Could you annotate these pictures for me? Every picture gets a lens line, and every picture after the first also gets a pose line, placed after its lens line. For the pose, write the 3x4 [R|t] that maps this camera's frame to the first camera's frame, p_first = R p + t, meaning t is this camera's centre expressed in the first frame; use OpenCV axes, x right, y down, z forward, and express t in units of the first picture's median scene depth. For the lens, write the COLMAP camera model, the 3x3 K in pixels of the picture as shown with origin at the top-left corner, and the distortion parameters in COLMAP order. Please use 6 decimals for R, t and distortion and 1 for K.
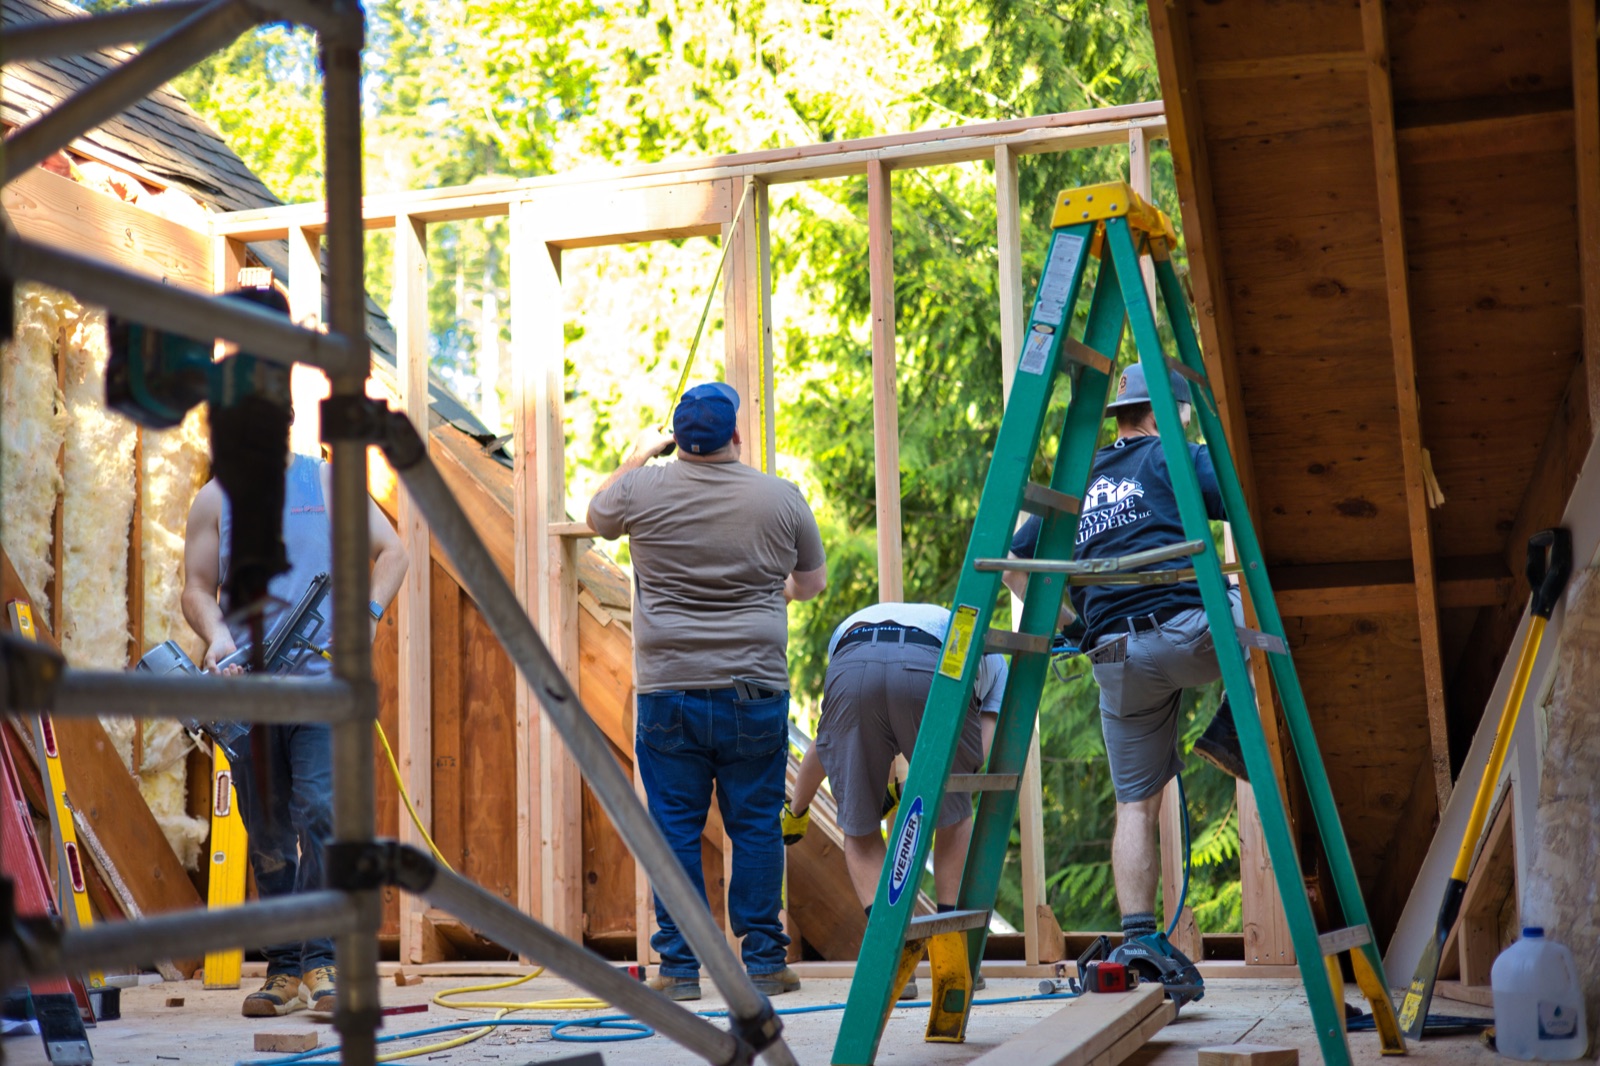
lens RADIAL K [[2195.8, 0, 759.0], [0, 2195.8, 474.1], [0, 0, 1]] dist [0.023910, -0.032629]
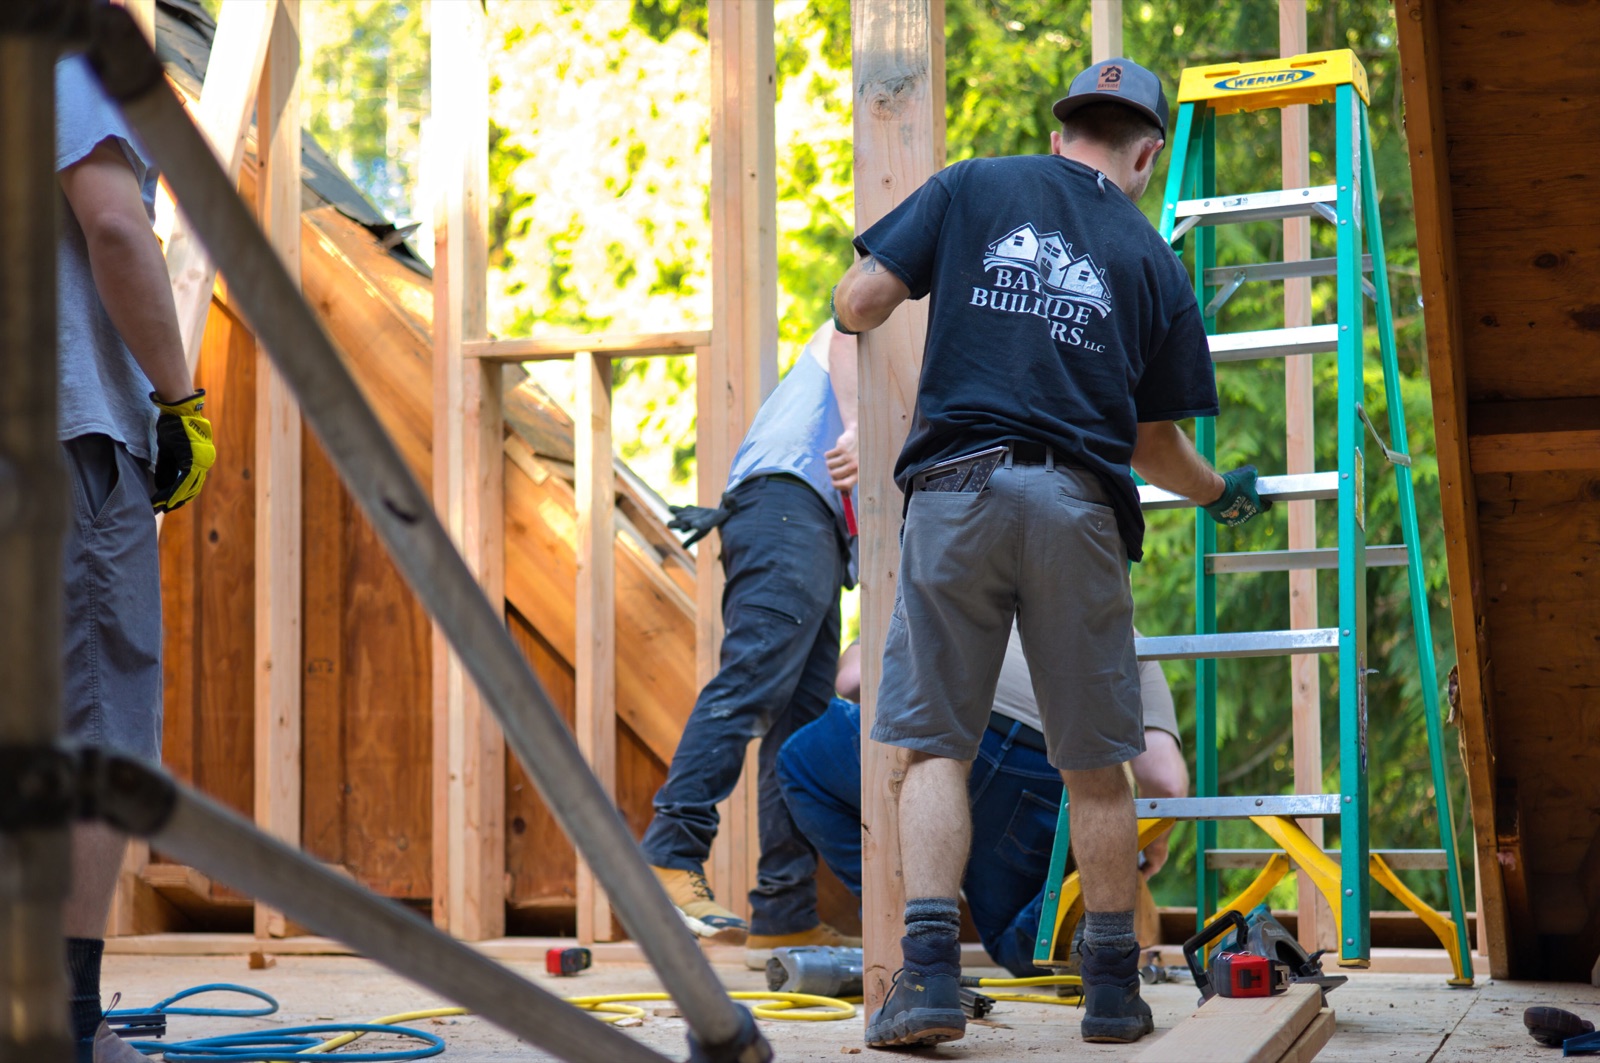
lens RADIAL K [[2280.7, 0, 800.0], [0, 2280.7, 531.5], [0, 0, 1]] dist [-0.004234, 0.078384]
pose [[0.999694, 0.016573, 0.018369, 0.002826], [-0.017440, 0.998693, 0.048049, 0.046819], [-0.017549, -0.048354, 0.998676, 0.239236]]
